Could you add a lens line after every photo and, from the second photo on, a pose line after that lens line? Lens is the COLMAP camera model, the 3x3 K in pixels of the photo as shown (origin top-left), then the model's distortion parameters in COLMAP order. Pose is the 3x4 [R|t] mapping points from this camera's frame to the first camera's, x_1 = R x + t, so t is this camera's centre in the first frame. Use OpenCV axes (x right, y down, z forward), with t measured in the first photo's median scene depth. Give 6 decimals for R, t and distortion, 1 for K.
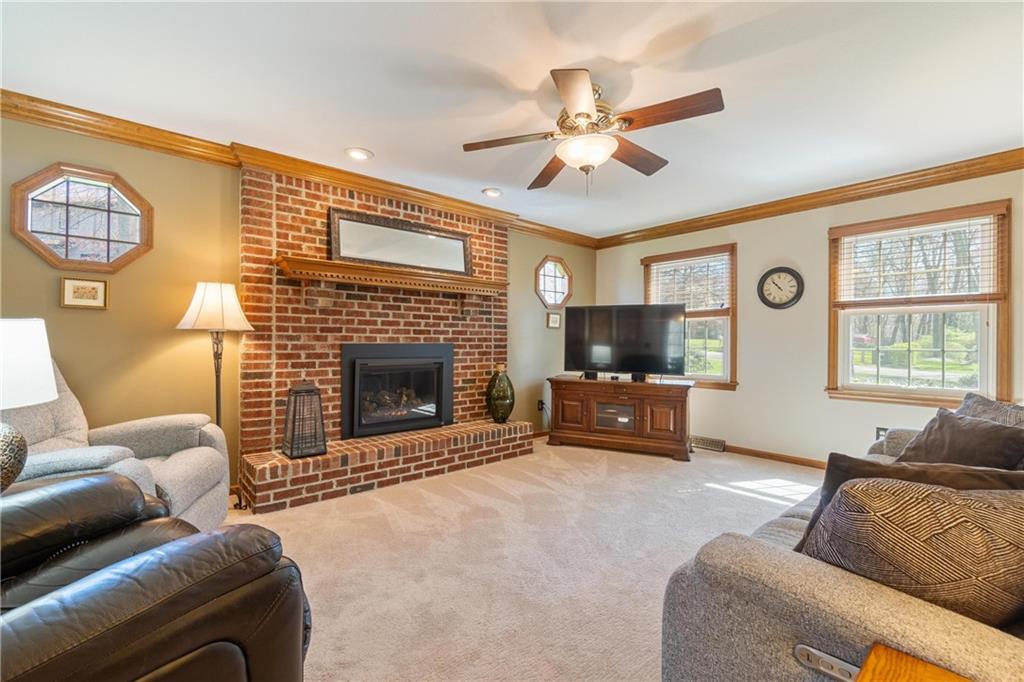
lens RADIAL K [[444.6, 0, 504.2], [0, 444.6, 339.9], [0, 0, 1]] dist [0.000114, 0.000131]
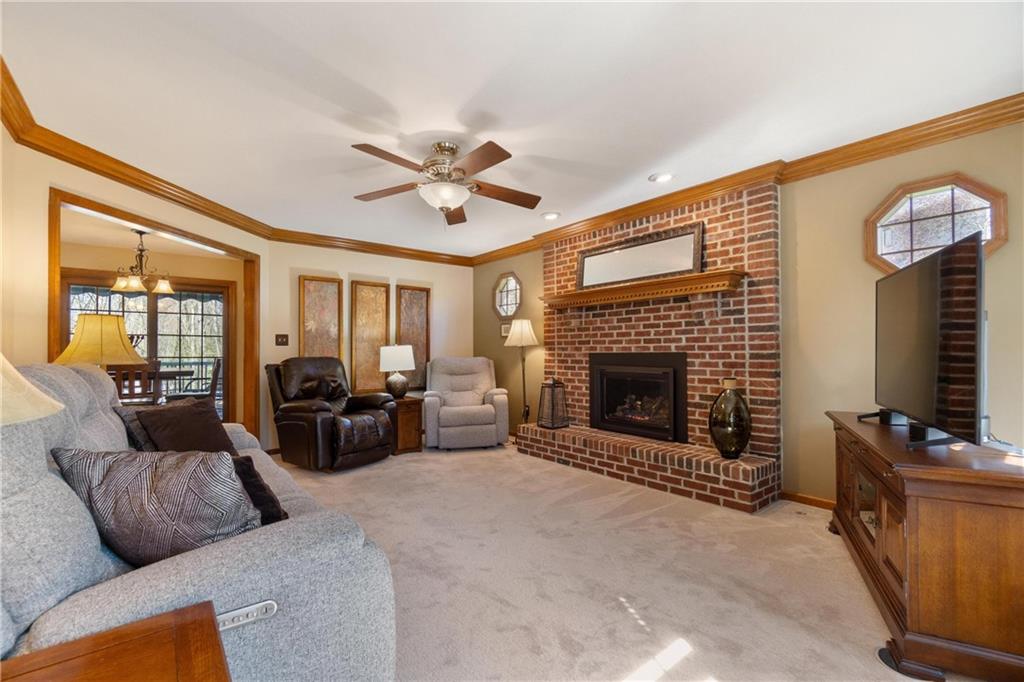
lens RADIAL K [[453.8, 0, 512.7], [0, 453.8, 342.8], [0, 0, 1]] dist [0.002924, 0.000172]
pose [[-0.036740, -0.024590, -0.999022, 0.848151], [0.009650, 0.999642, -0.024960, 0.008983], [0.999278, -0.010558, -0.036489, 0.728164]]
